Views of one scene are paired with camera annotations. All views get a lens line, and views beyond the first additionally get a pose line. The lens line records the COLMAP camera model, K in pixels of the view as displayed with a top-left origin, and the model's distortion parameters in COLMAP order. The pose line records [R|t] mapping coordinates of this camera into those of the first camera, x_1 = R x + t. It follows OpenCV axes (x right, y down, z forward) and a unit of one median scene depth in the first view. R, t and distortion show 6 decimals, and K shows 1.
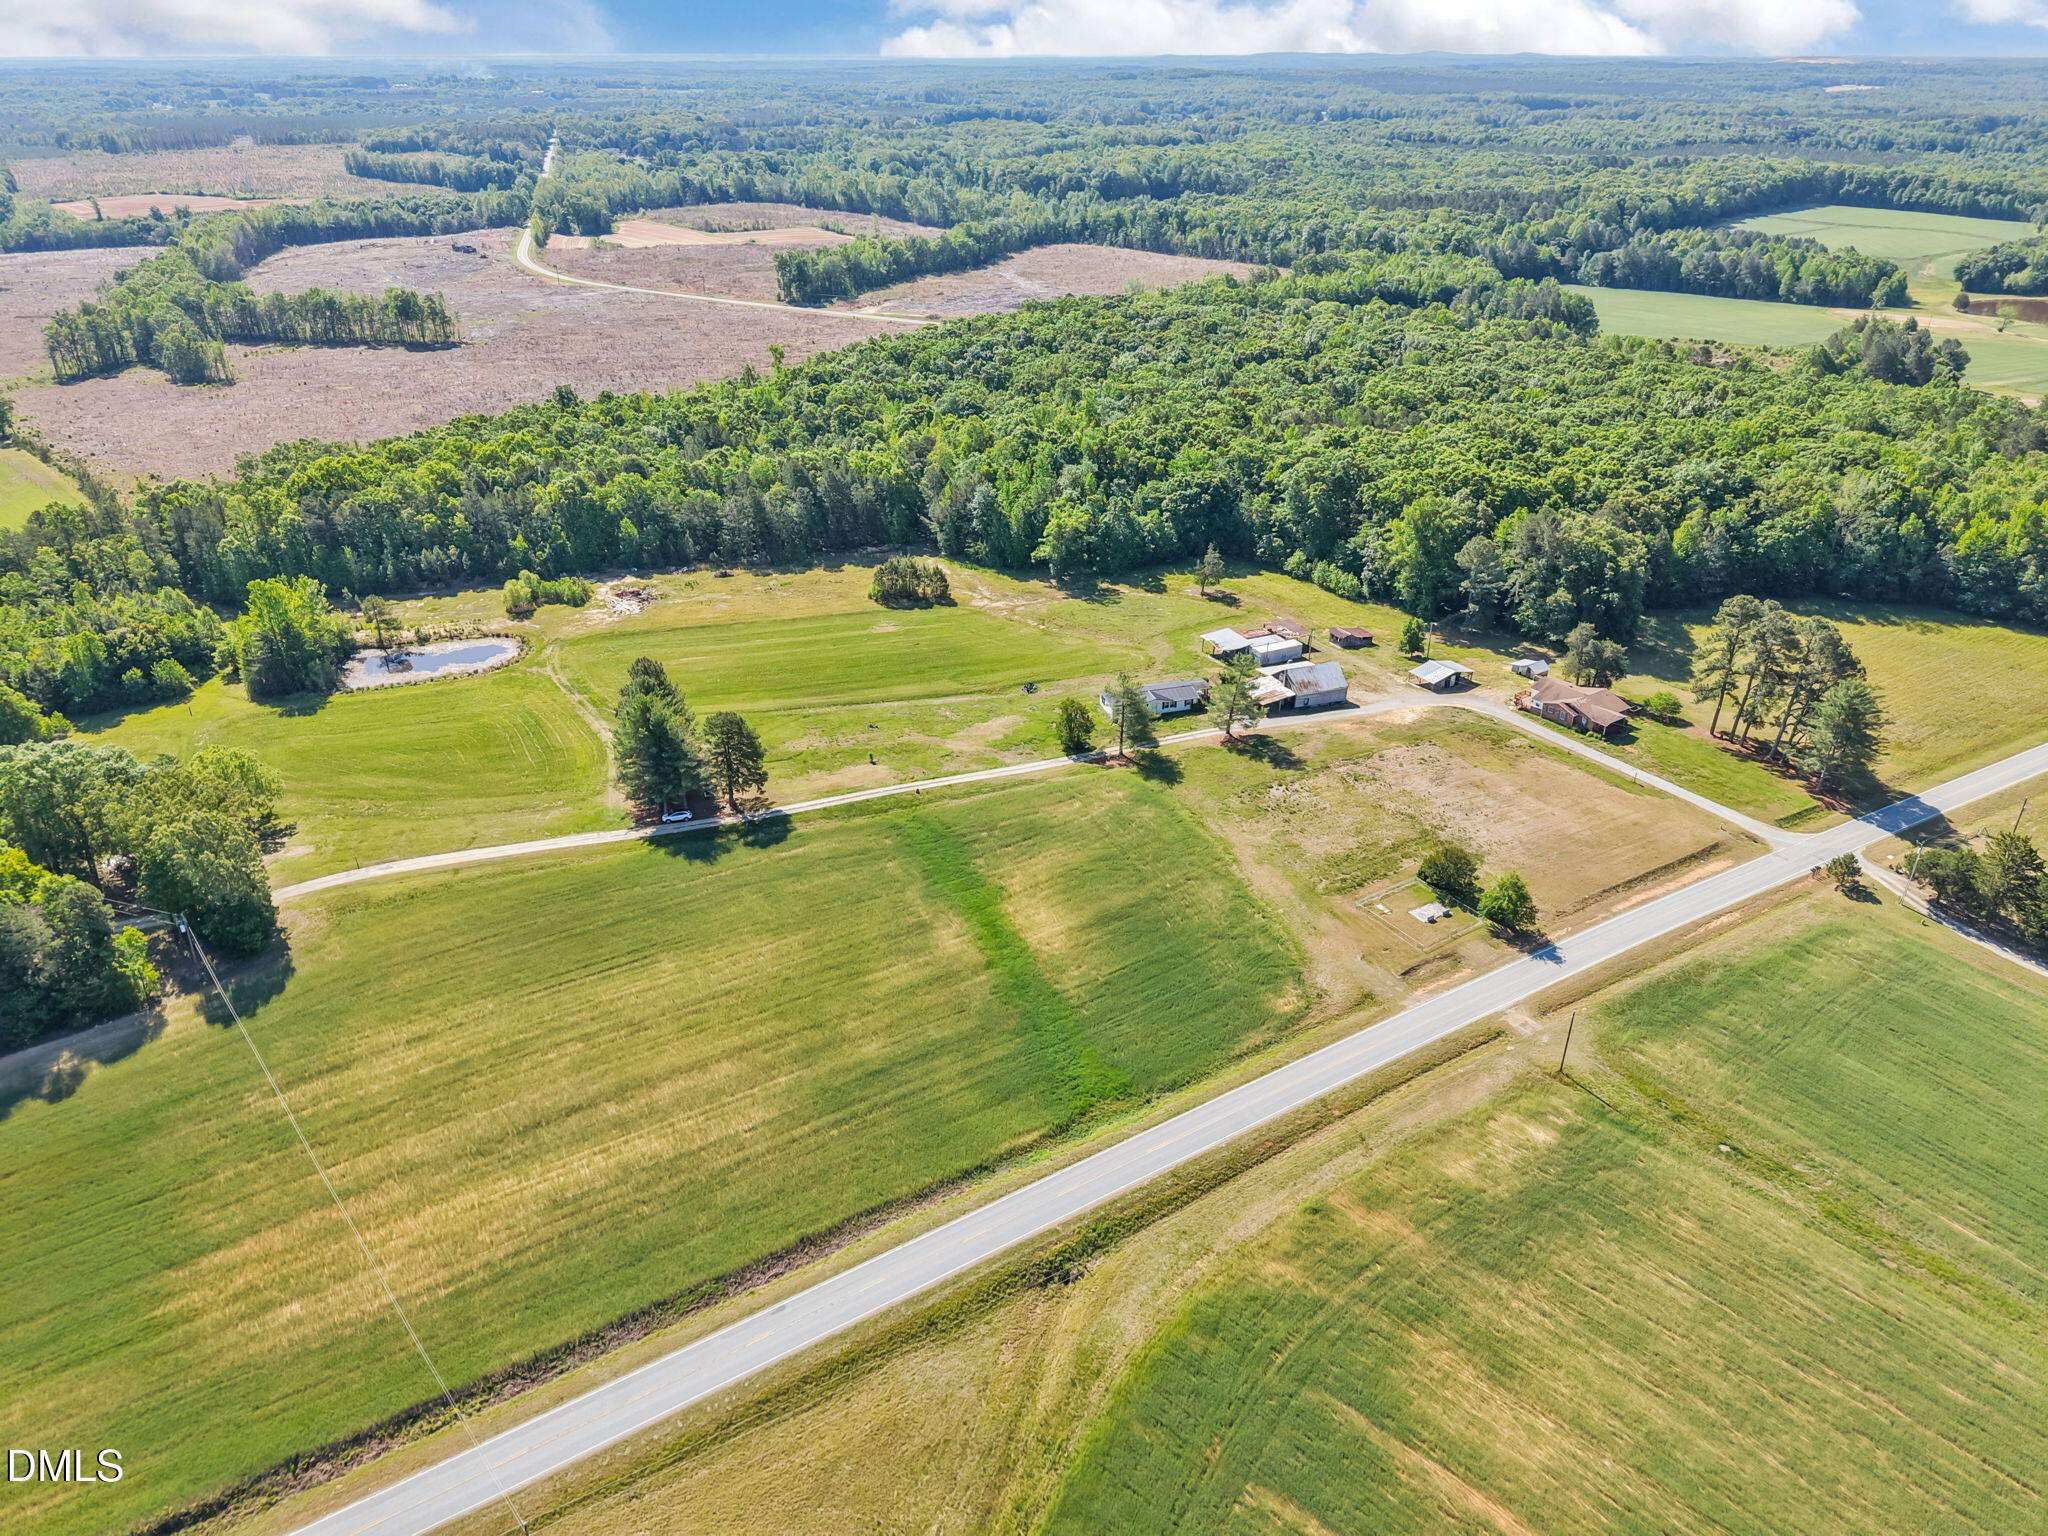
lens RADIAL K [[1368.8, 0, 1013.2], [0, 1368.8, 774.0], [0, 0, 1]] dist [0.023343, -0.024745]
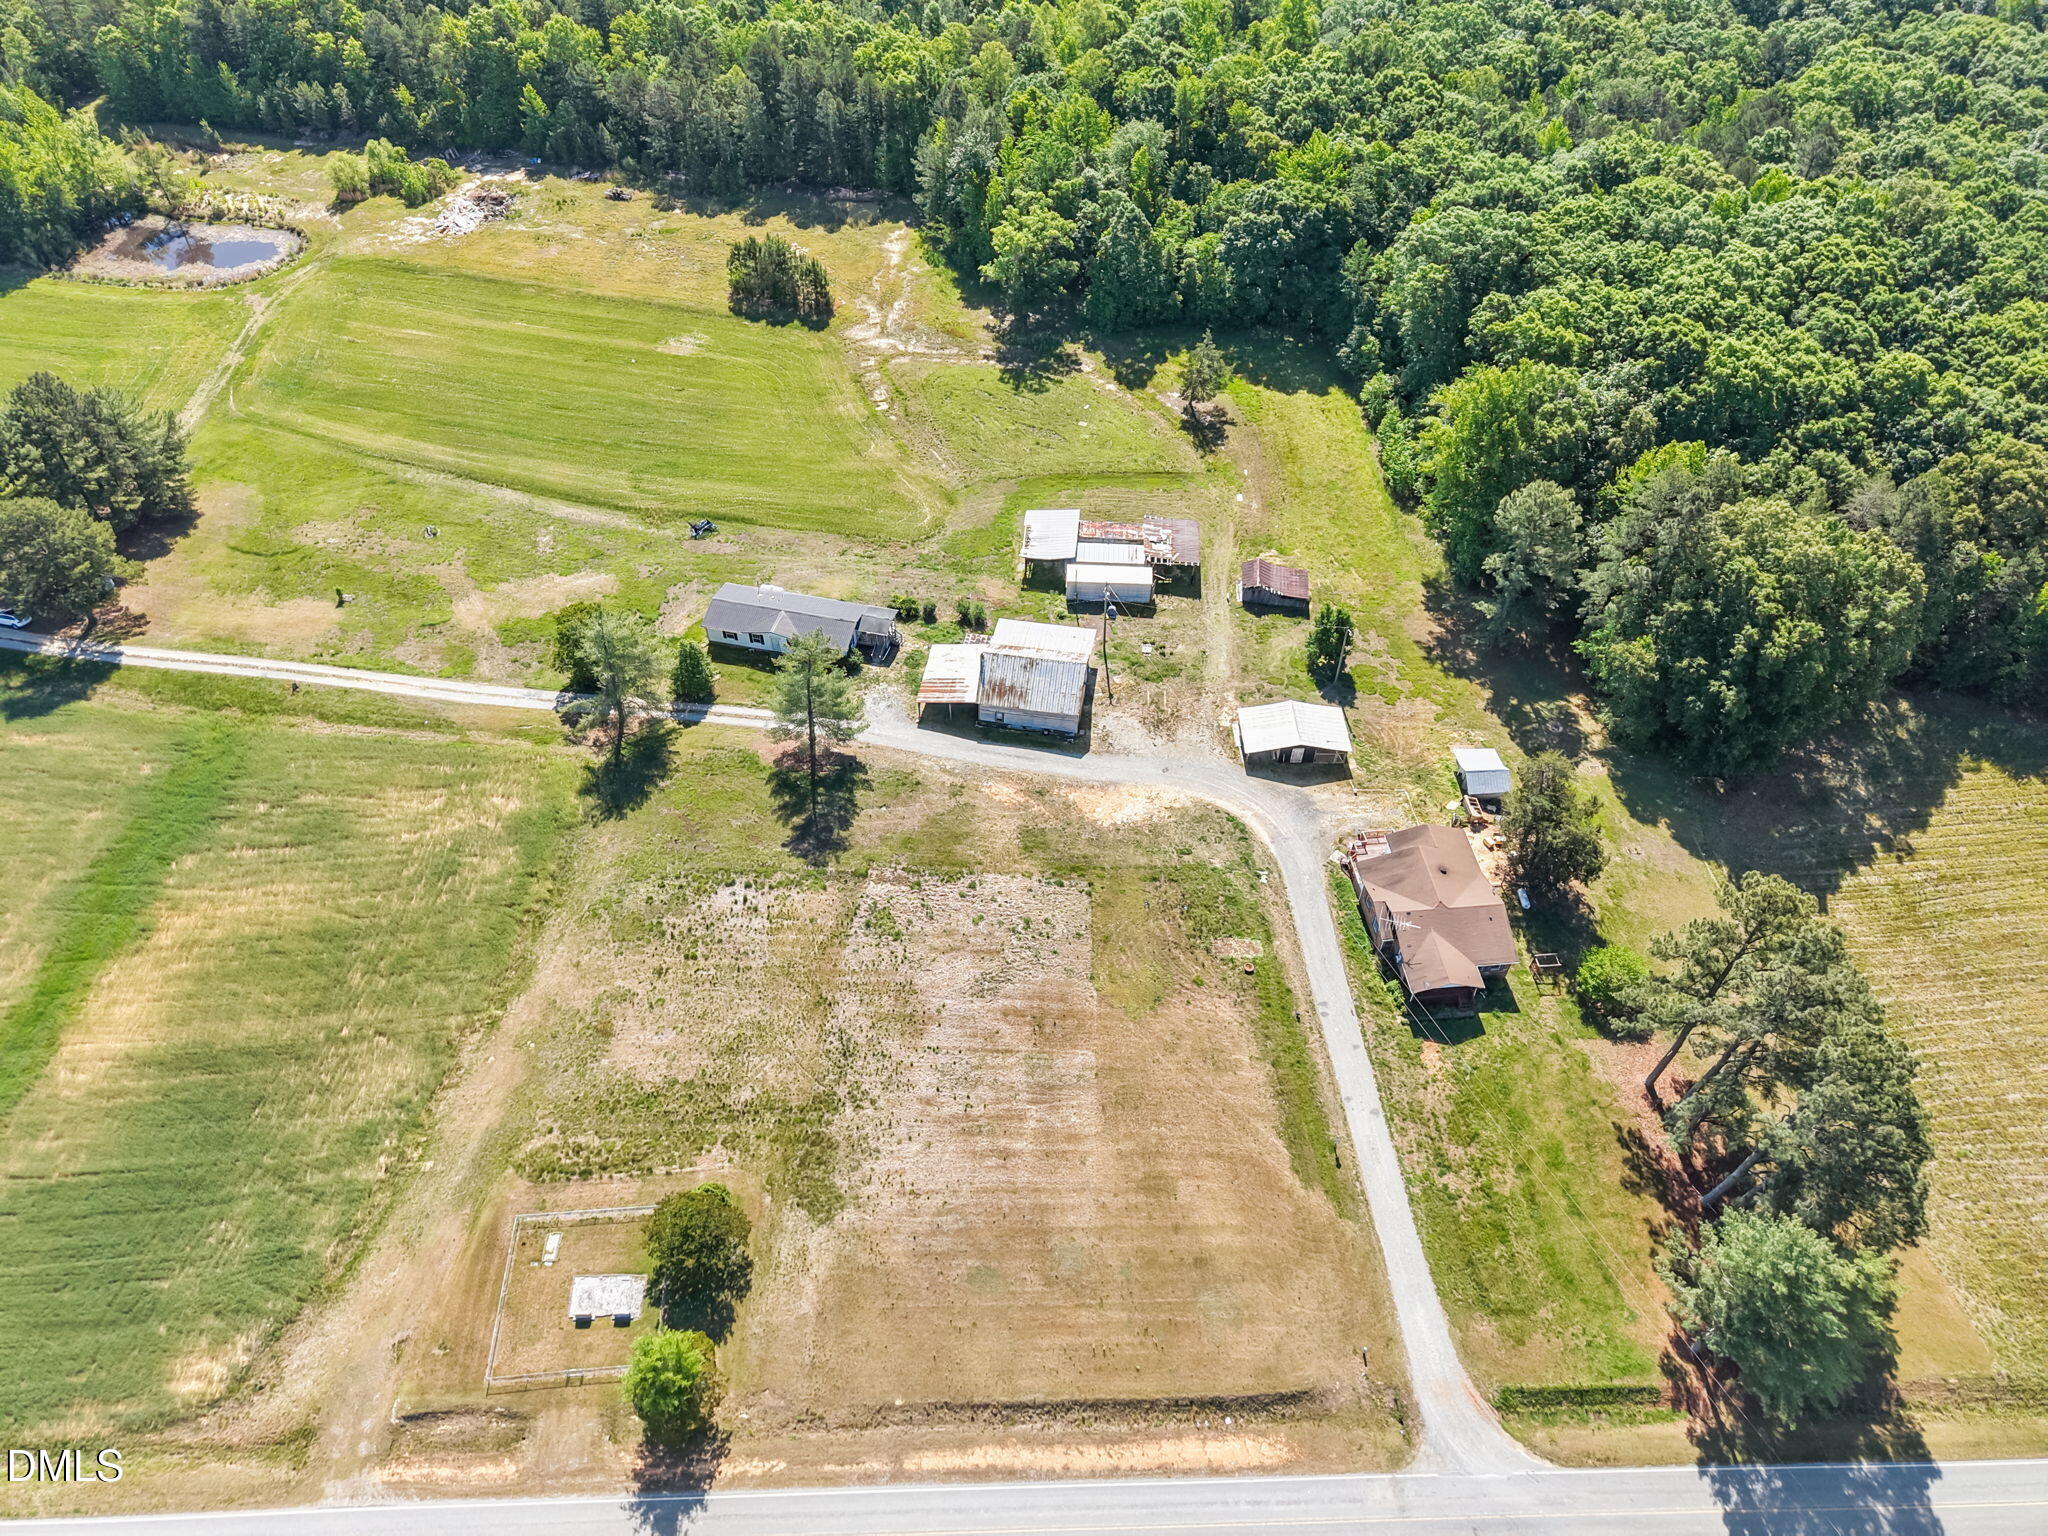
lens RADIAL K [[1368.8, 0, 1013.2], [0, 1368.8, 774.0], [0, 0, 1]] dist [0.023343, -0.024745]
pose [[0.873549, 0.359397, -0.328247, 0.315694], [-0.229253, 0.898697, 0.373882, -0.187608], [0.429366, -0.251352, 0.867448, 0.373562]]
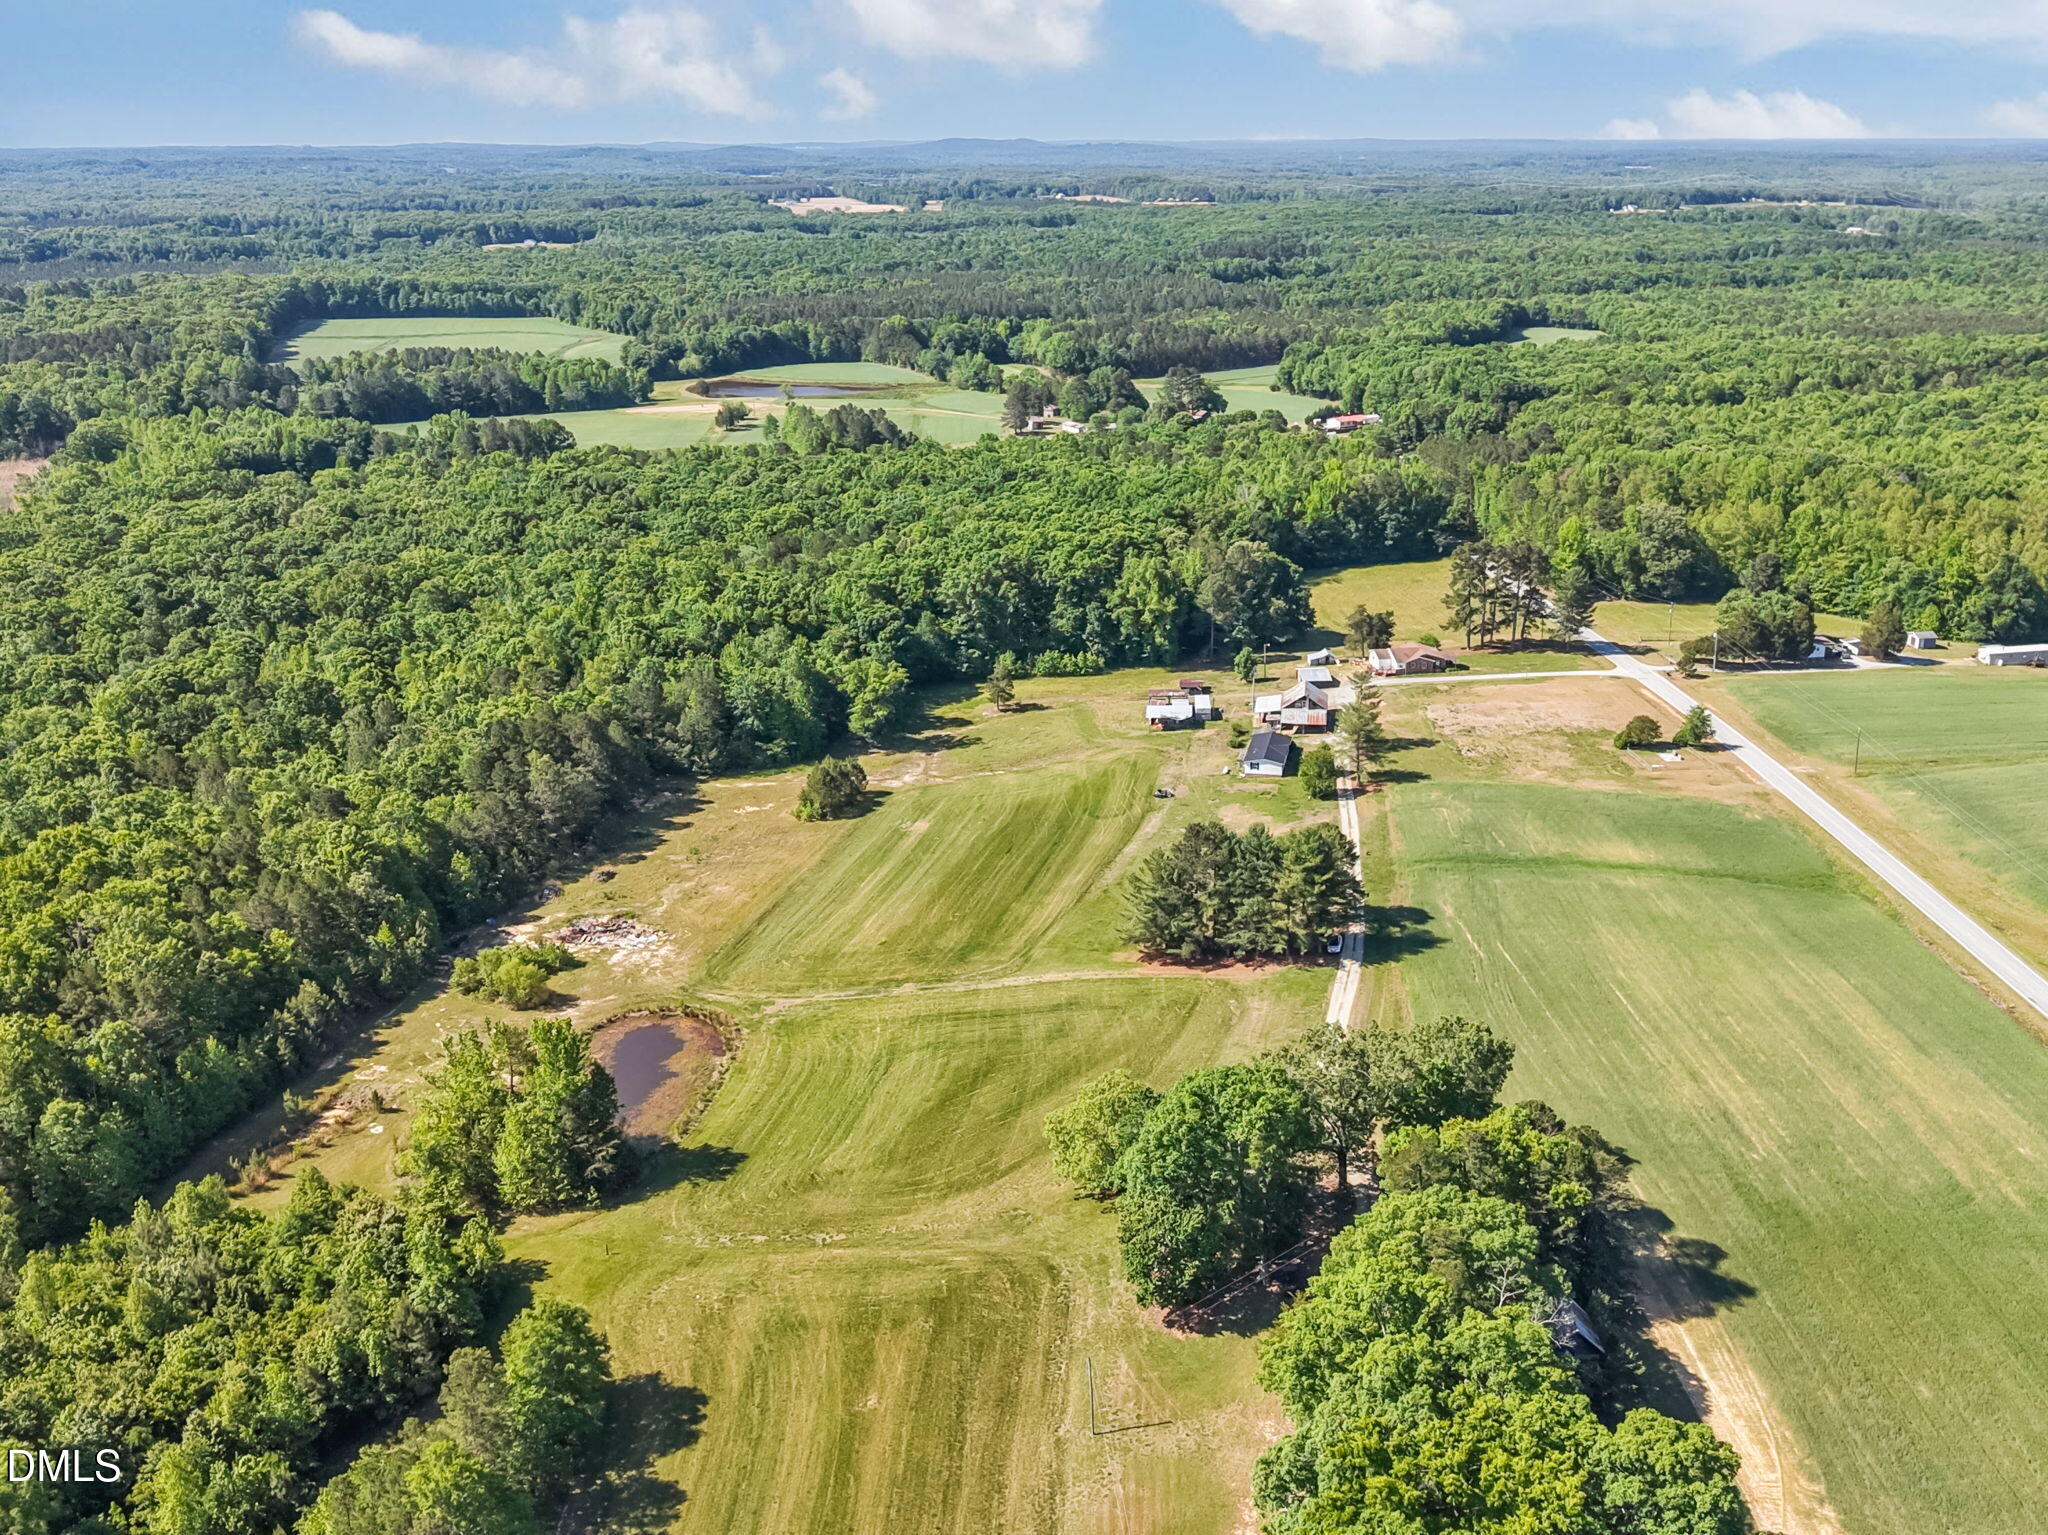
lens RADIAL K [[1876.0, 0, 1115.1], [0, 1876.0, 767.7], [0, 0, 1]] dist [0.060398, -0.103769]
pose [[0.436120, -0.287546, 0.852711, -0.902024], [0.423416, 0.901699, 0.087509, -0.168646], [-0.794052, 0.322887, 0.515001, 0.267466]]
